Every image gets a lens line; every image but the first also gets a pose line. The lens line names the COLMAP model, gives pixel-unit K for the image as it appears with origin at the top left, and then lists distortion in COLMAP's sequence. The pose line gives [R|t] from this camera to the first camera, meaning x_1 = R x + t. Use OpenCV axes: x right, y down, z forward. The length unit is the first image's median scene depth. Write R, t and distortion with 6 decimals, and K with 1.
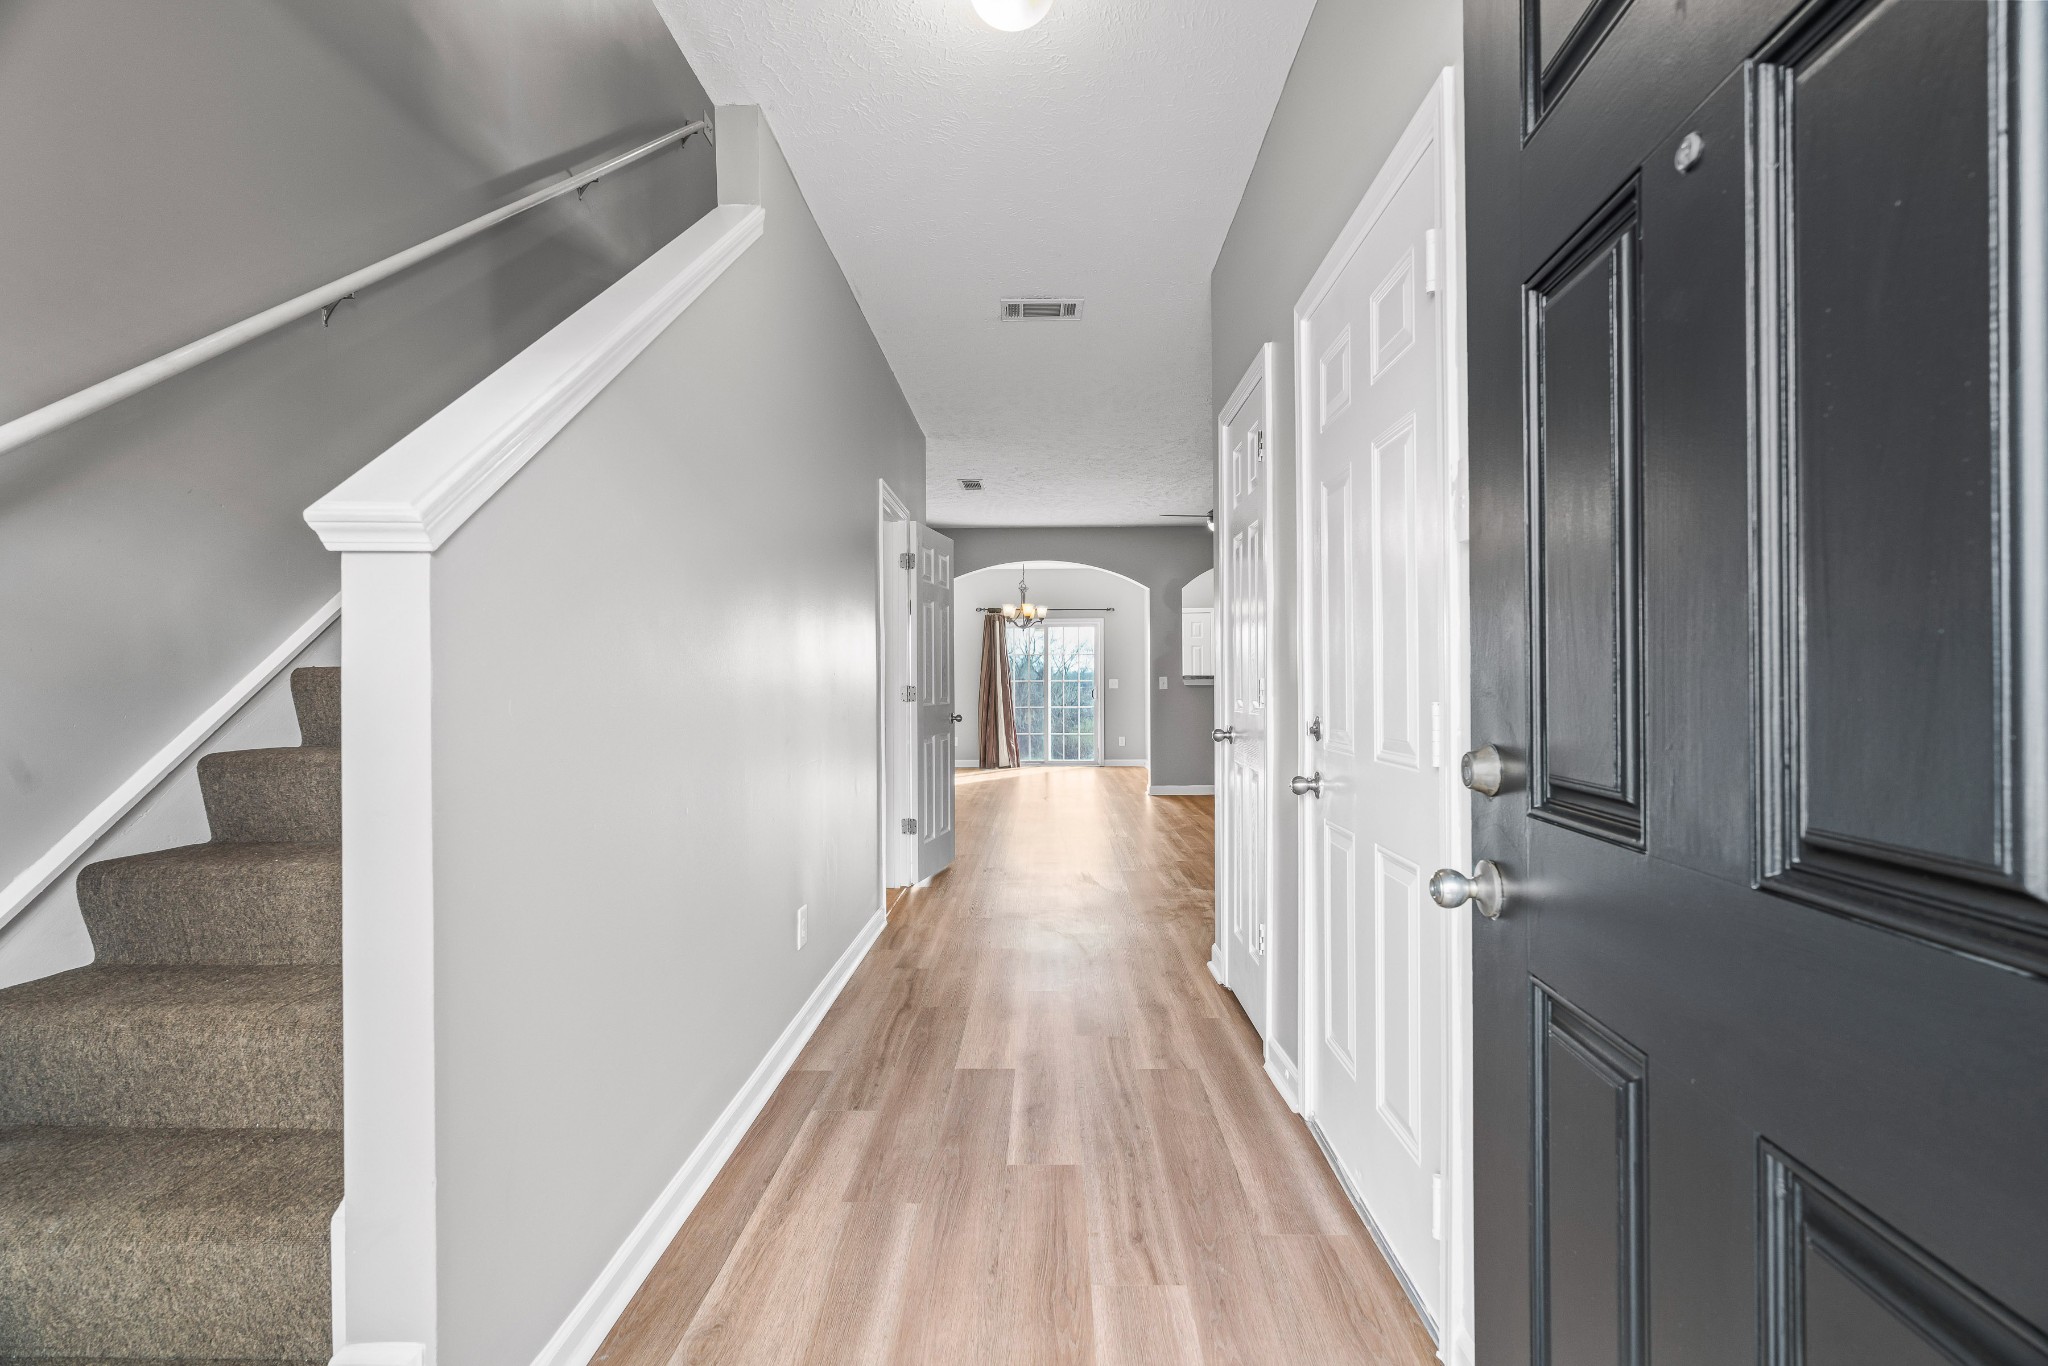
lens RADIAL K [[942.7, 0, 1024.0], [0, 942.7, 686.8], [0, 0, 1]] dist [-0.012478, 0.005573]
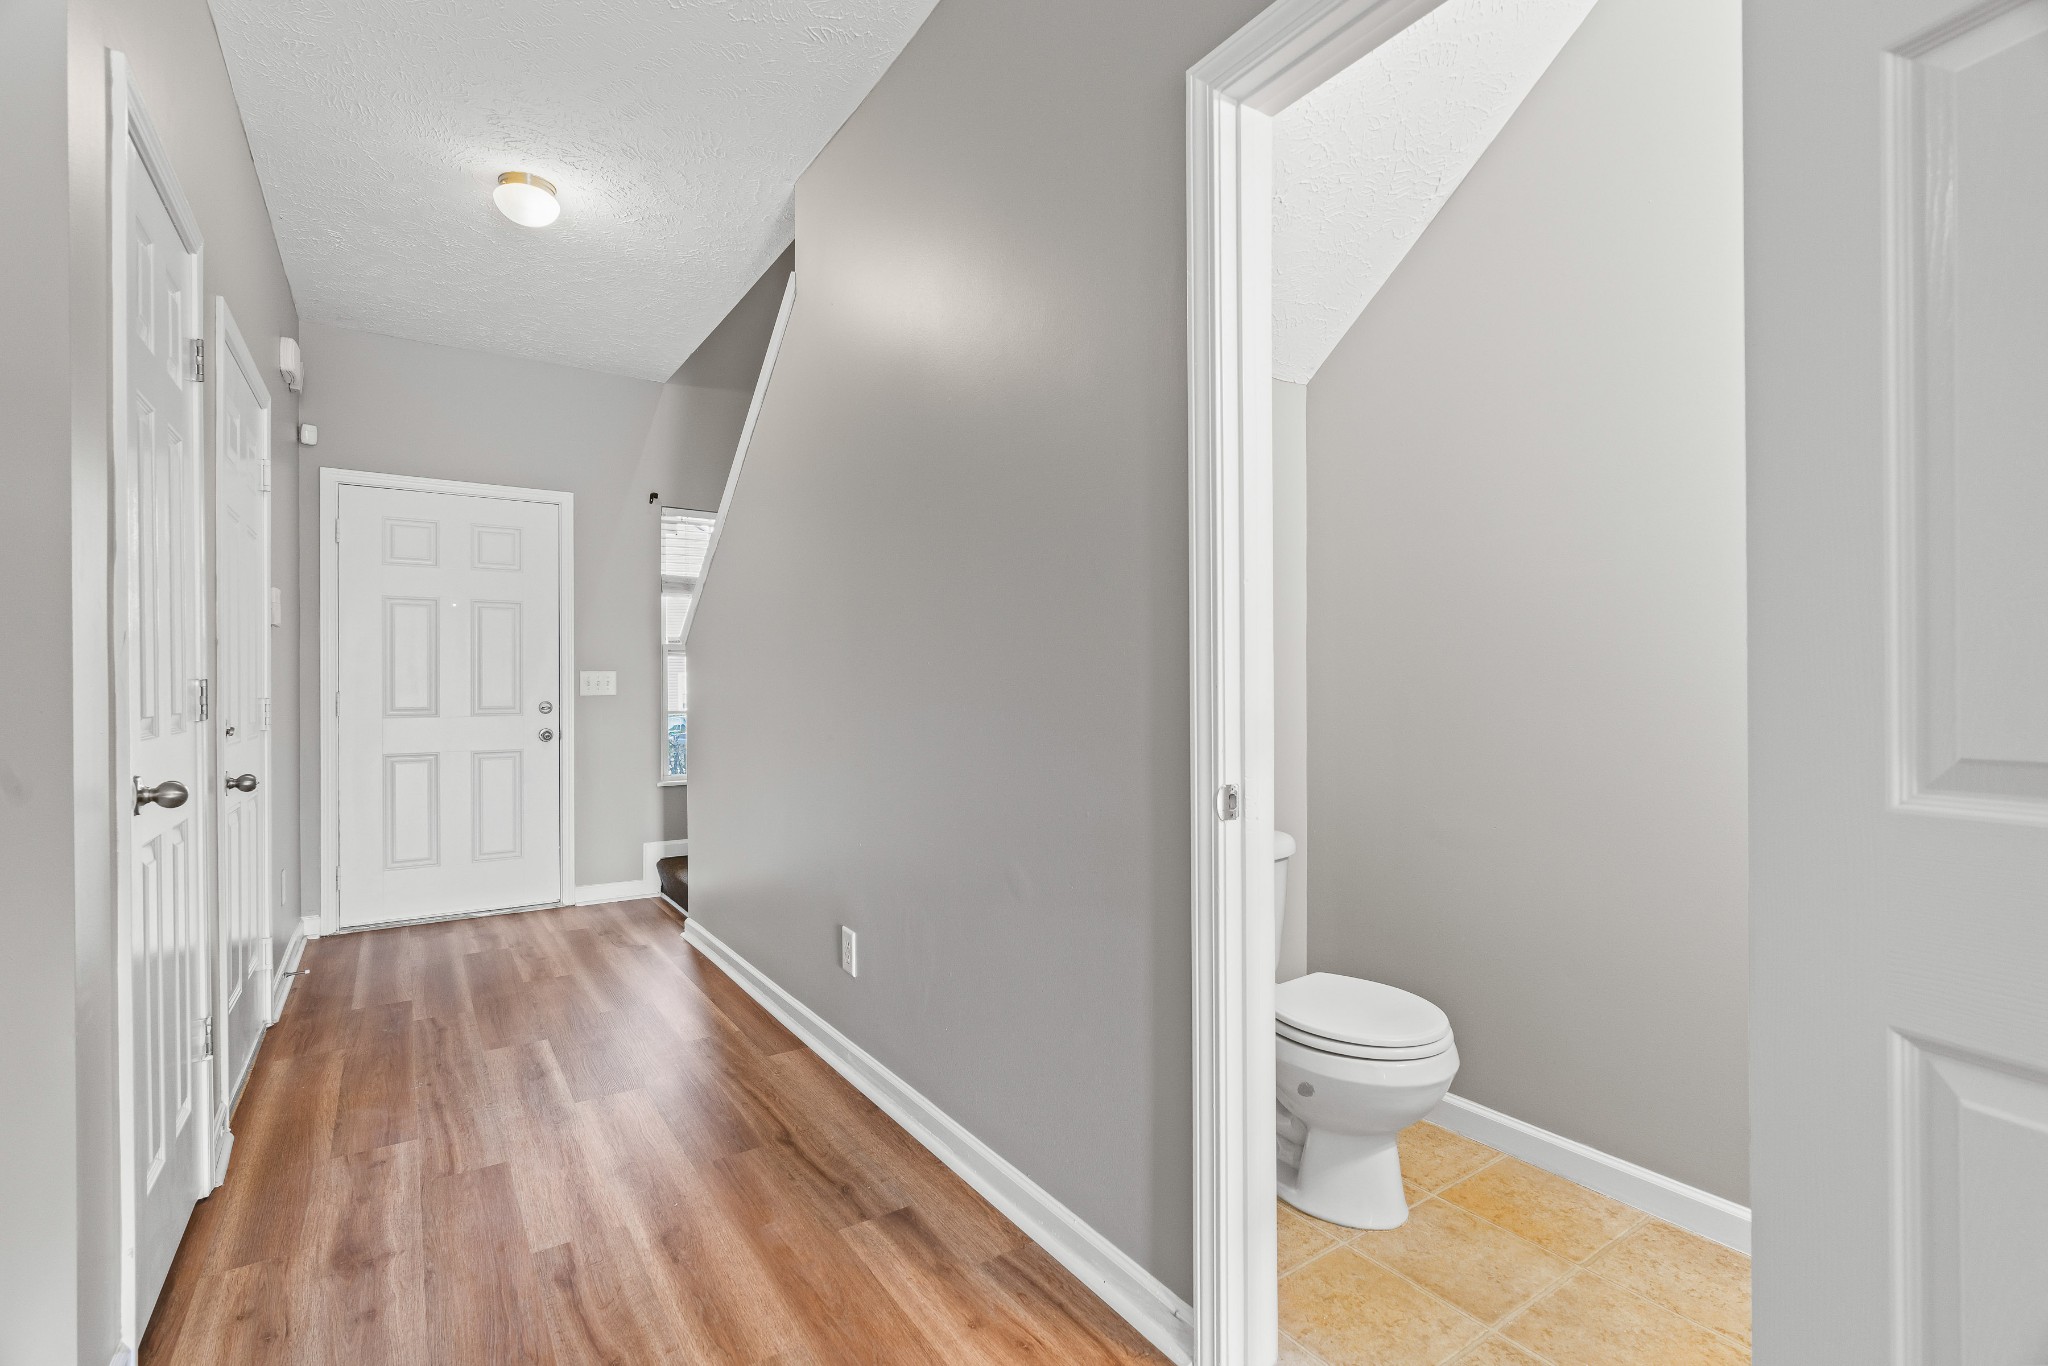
lens RADIAL K [[942.7, 0, 1021.1], [0, 942.7, 683.6], [0, 0, 1]] dist [-0.012478, 0.005573]
pose [[-0.818821, 0.012258, -0.573918, 0.155941], [0.012166, 0.999918, 0.004000, -0.000397], [0.573920, -0.003707, -0.818903, 2.023748]]
